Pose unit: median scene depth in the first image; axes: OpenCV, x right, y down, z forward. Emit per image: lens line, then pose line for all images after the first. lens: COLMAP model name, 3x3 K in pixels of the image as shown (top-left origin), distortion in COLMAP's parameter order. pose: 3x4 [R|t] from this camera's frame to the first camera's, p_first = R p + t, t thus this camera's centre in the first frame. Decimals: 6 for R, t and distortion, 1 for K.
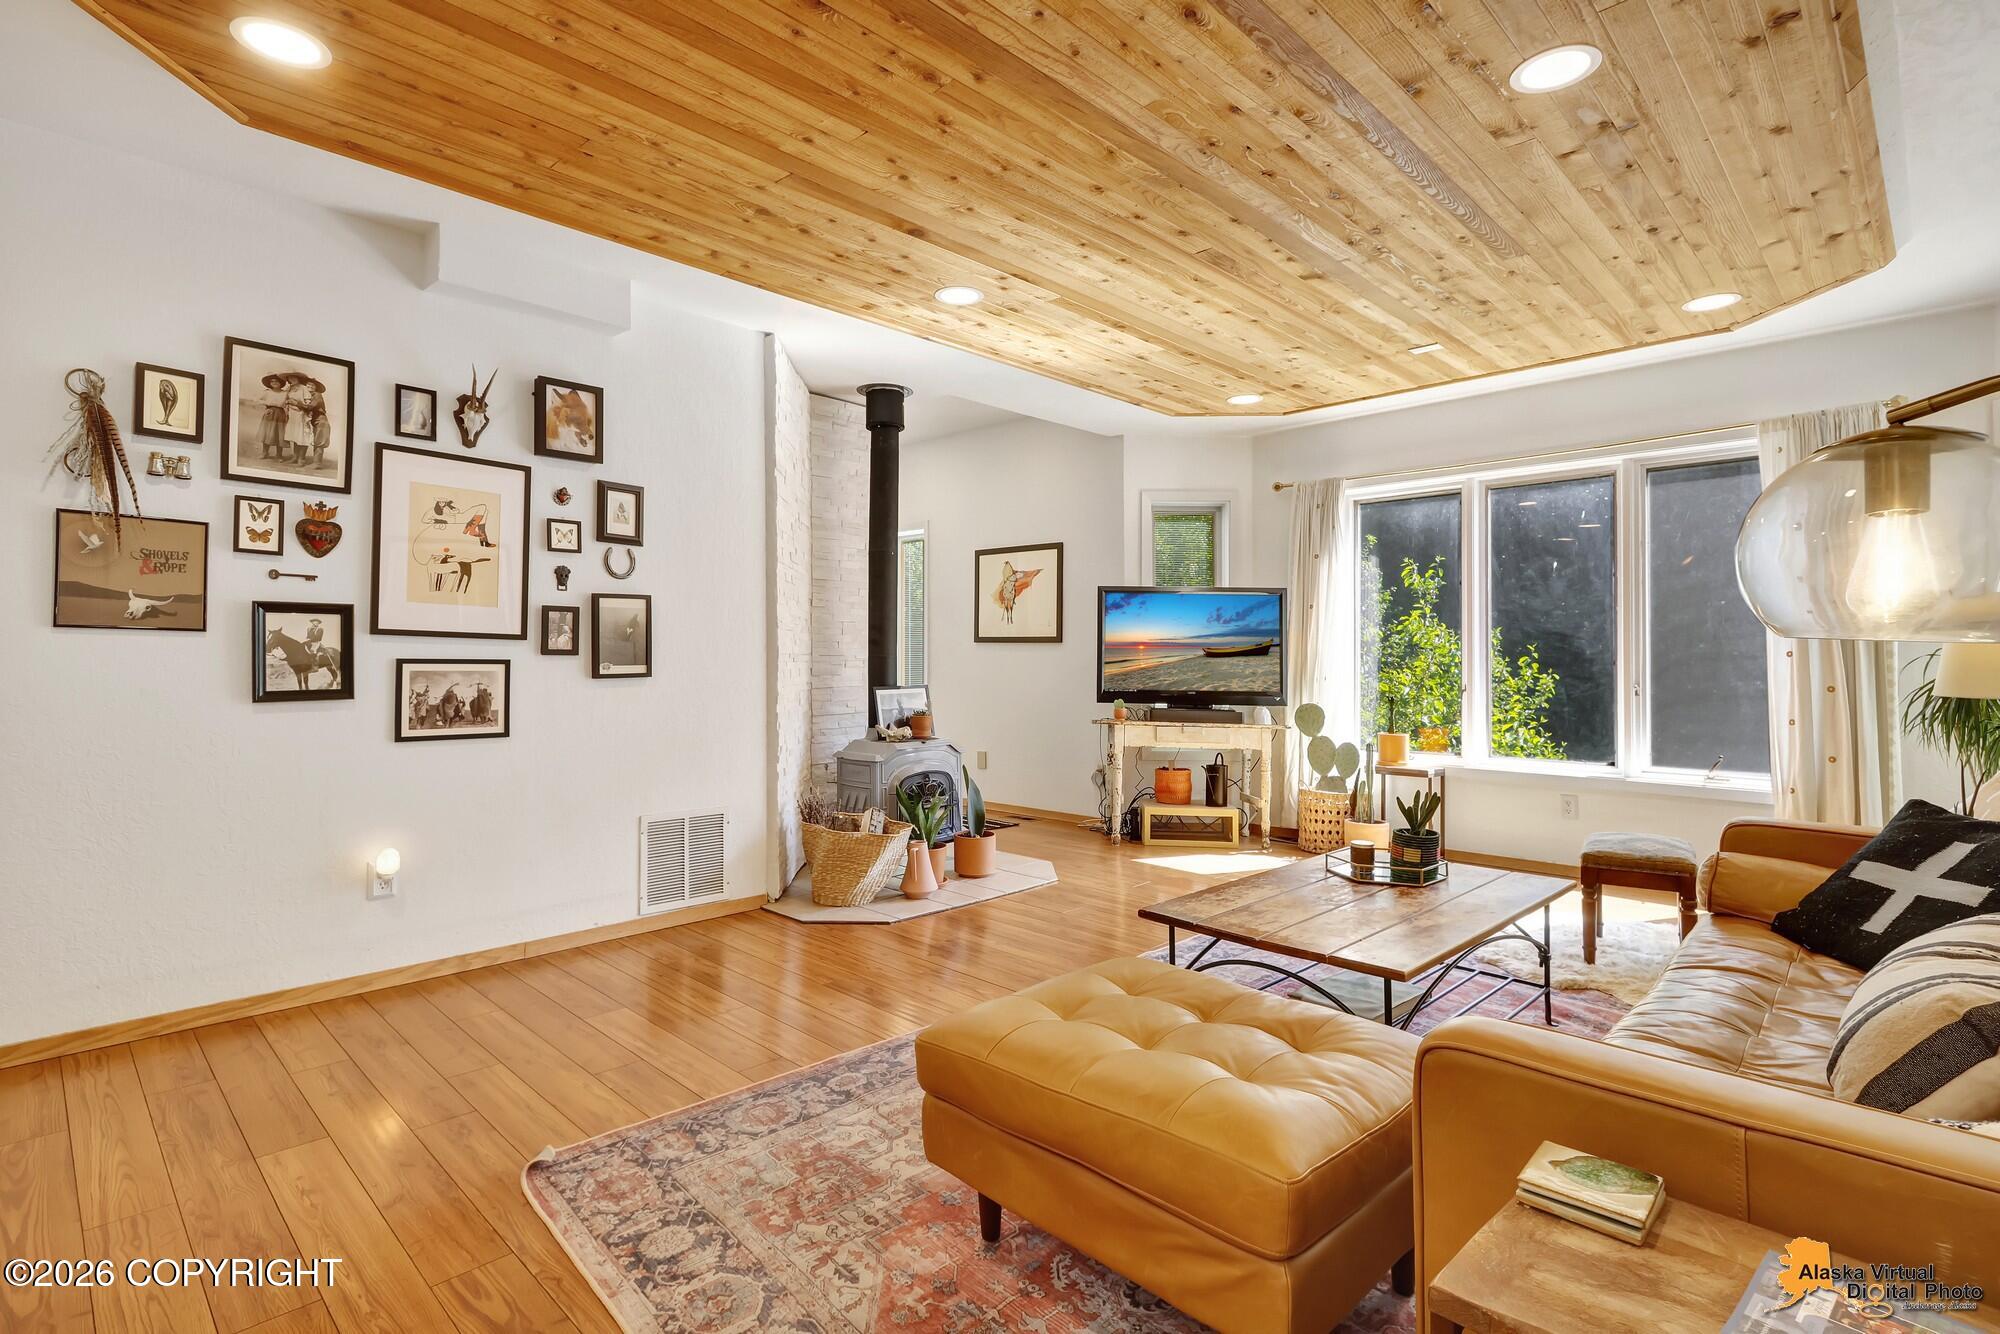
lens RADIAL K [[958.9, 0, 980.3], [0, 958.9, 643.1], [0, 0, 1]] dist [0.005015, -0.003176]
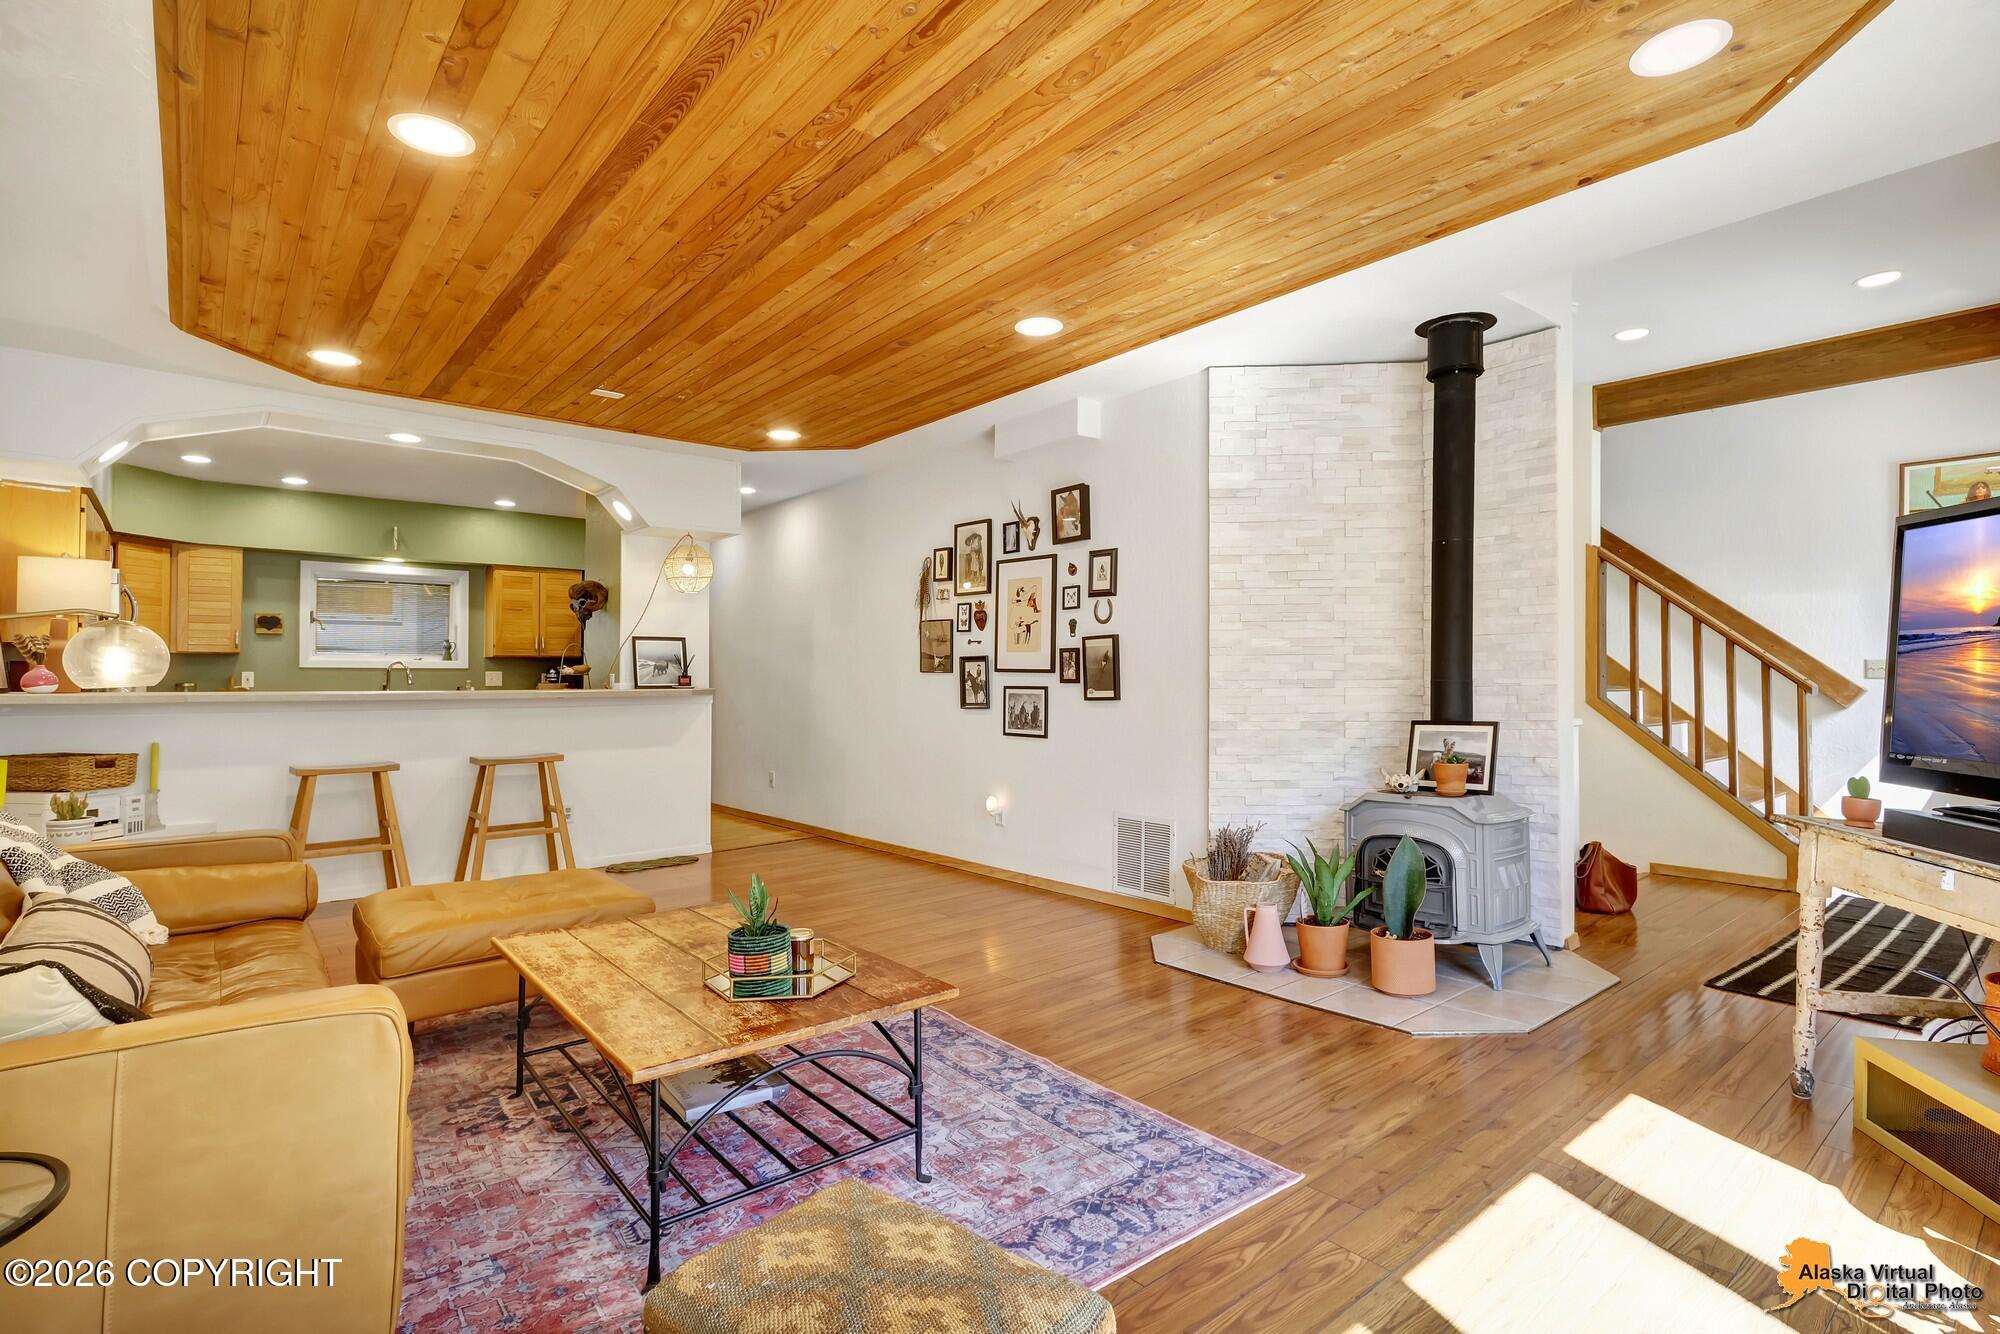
lens RADIAL K [[958.9, 0, 1057.4], [0, 958.9, 658.1], [0, 0, 1]] dist [0.005015, -0.003176]
pose [[-0.057273, -0.025989, -0.998020, 0.902211], [0.019211, 0.999447, -0.027129, 0.013147], [0.998174, -0.020727, -0.056742, 0.994699]]
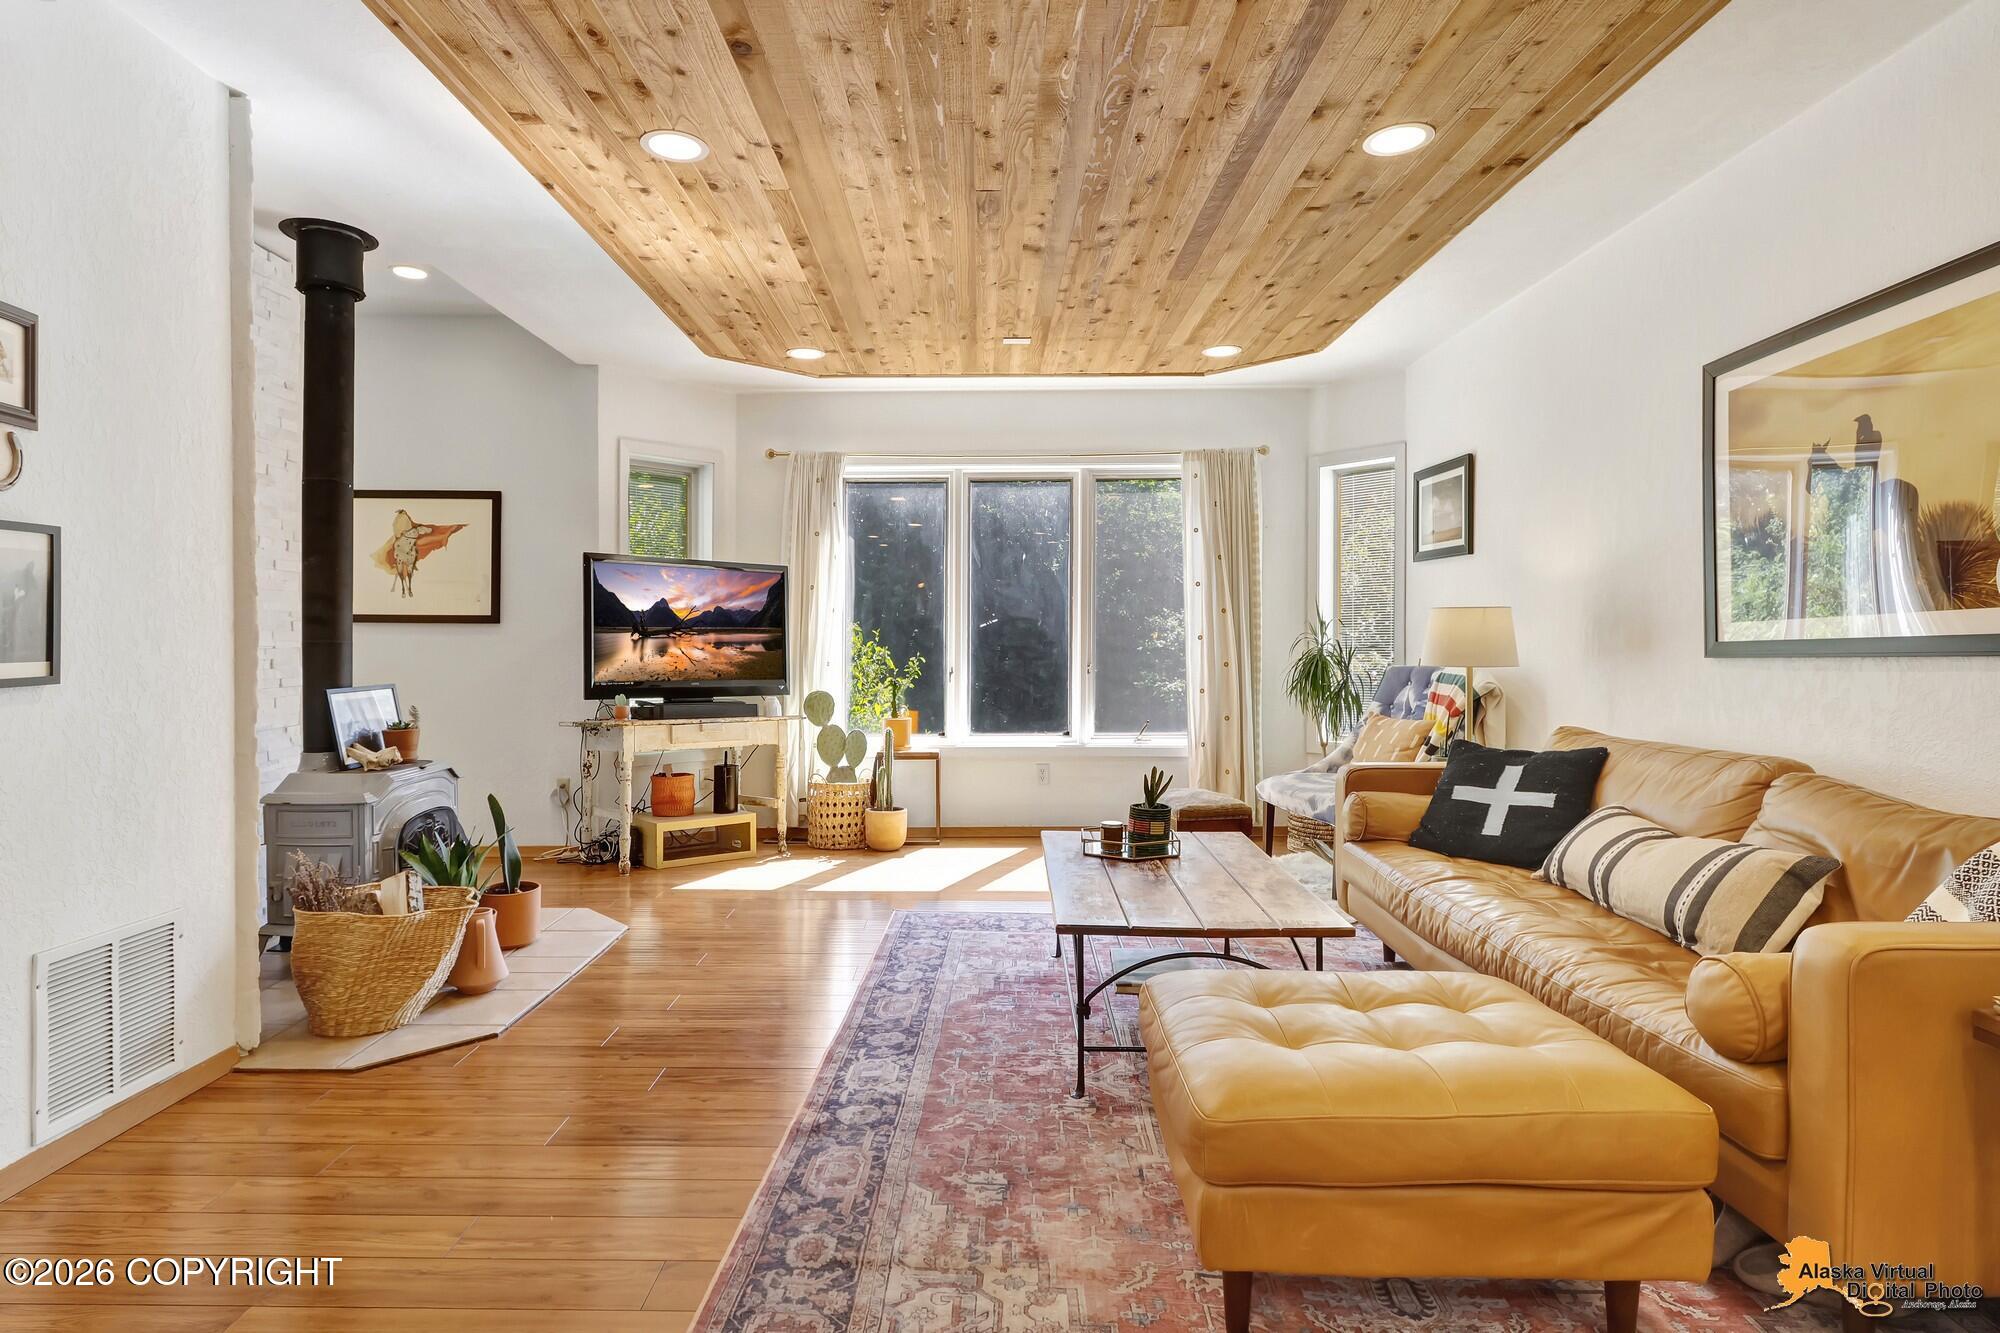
lens RADIAL K [[1043.5, 0, 976.1], [0, 1043.5, 638.5], [0, 0, 1]] dist [0.003467, -0.002618]
pose [[0.718510, -0.001649, 0.695515, -0.379357], [-0.006293, 0.999941, 0.008871, 0.002823], [-0.695489, -0.010751, 0.718457, 0.245489]]
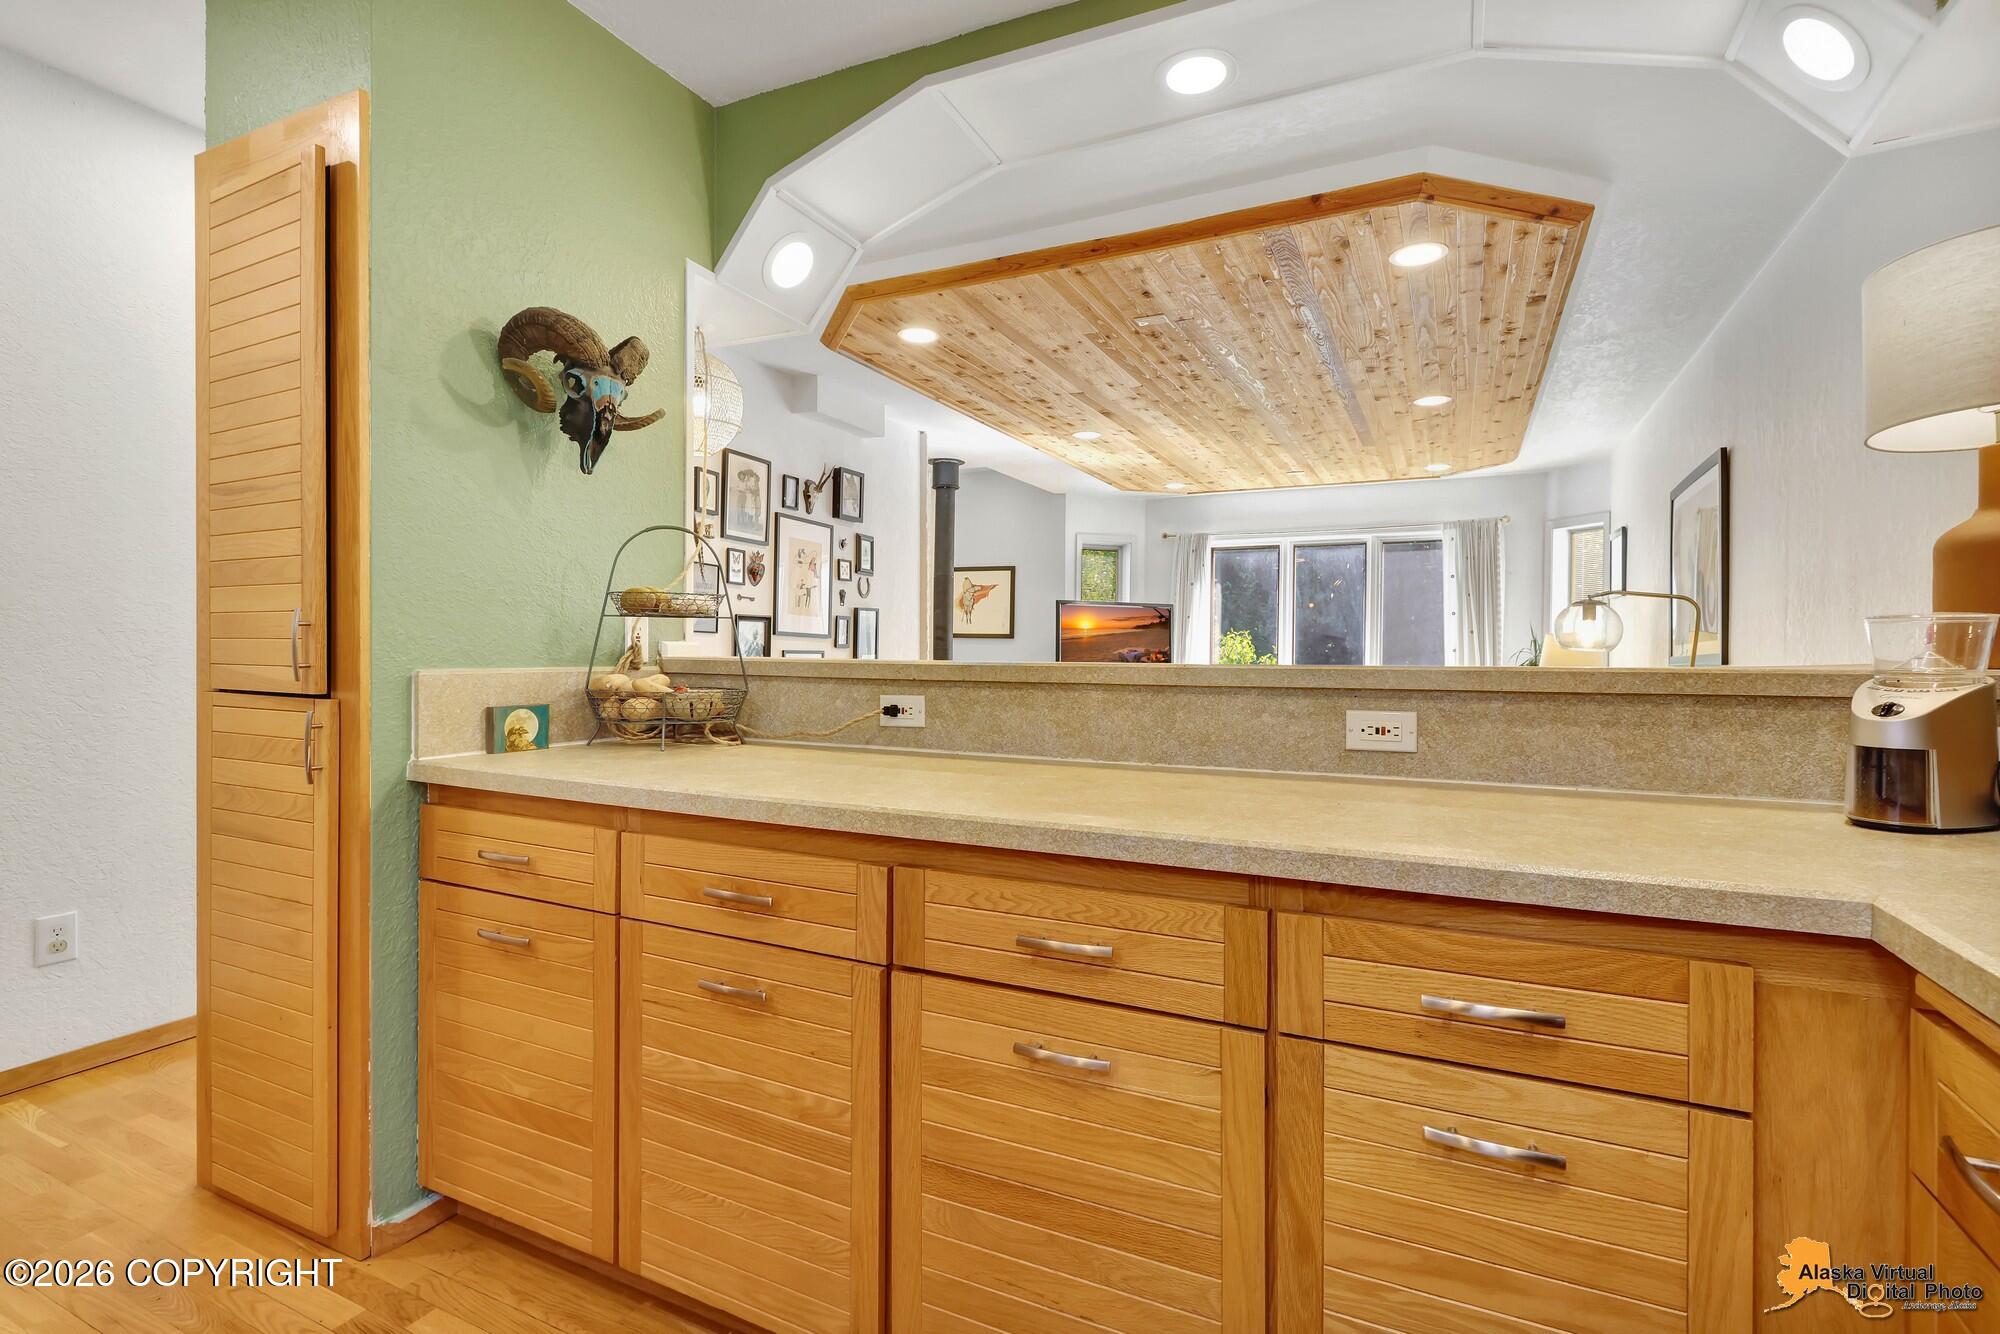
lens RADIAL K [[929.7, 0, 997.4], [0, 929.7, 651.0], [0, 0, 1]] dist [0.001998, -0.000055]
pose [[0.946760, 0.004258, 0.321912, -0.640953], [-0.010507, 0.999789, 0.017675, -0.010654], [-0.321769, -0.020116, 0.946604, -0.461027]]
